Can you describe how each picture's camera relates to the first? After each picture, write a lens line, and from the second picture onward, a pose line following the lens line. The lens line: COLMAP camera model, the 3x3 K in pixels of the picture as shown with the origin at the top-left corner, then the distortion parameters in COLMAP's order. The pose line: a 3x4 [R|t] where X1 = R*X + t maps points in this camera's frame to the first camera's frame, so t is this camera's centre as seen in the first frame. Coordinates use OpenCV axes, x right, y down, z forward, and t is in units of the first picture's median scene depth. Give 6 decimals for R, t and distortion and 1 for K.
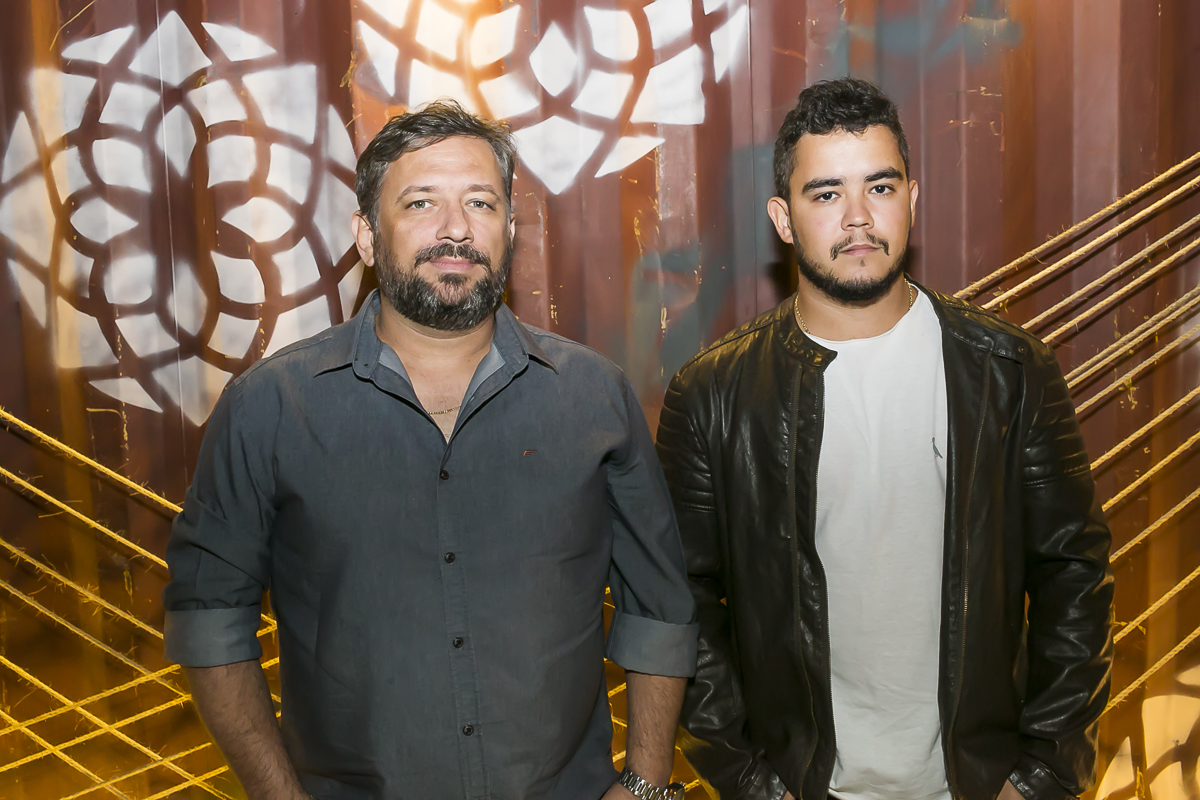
lens RADIAL K [[1188.7, 0, 600.0], [0, 1188.7, 400.0], [0, 0, 1]] dist [-0.069421, 0.050266]
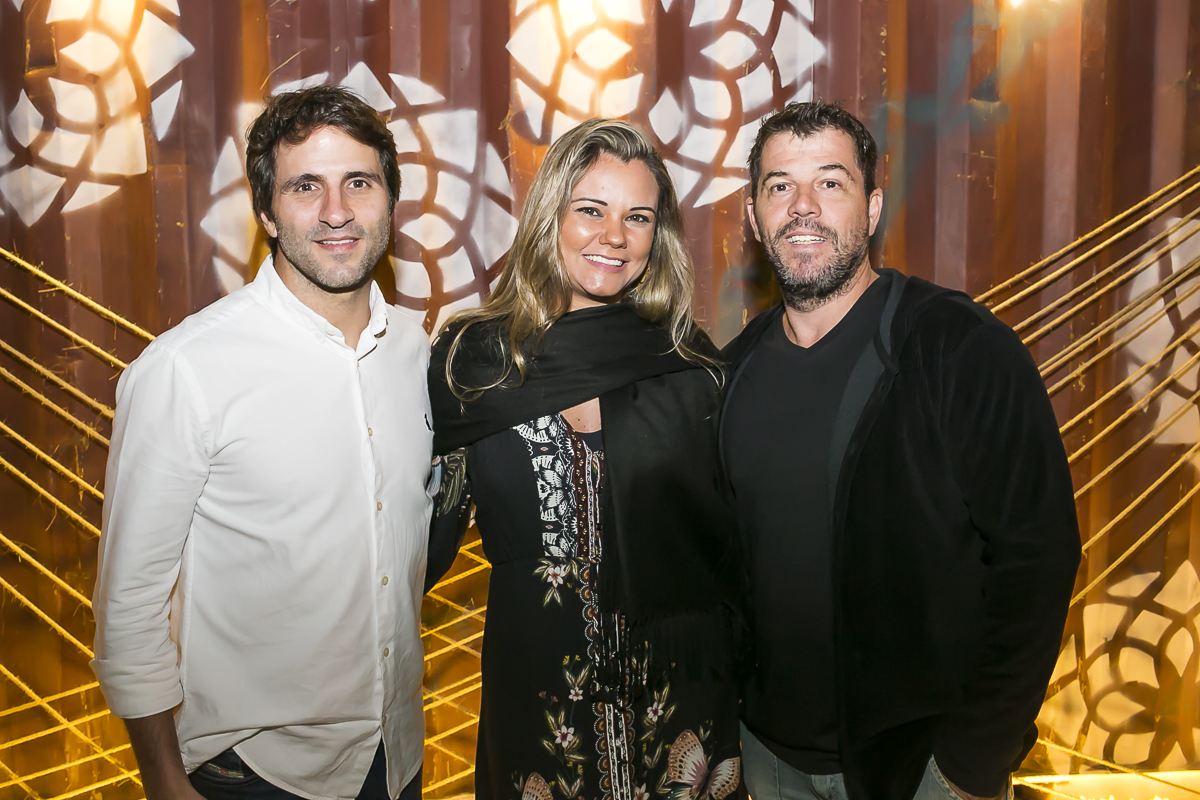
lens RADIAL K [[1188.7, 0, 600.0], [0, 1188.7, 400.0], [0, 0, 1]] dist [-0.069421, 0.050266]
pose [[0.992146, 0.012444, 0.124463, -0.266468], [-0.012478, 0.999922, -0.000505, 0.025533], [-0.124460, -0.001052, 0.992224, -0.280501]]
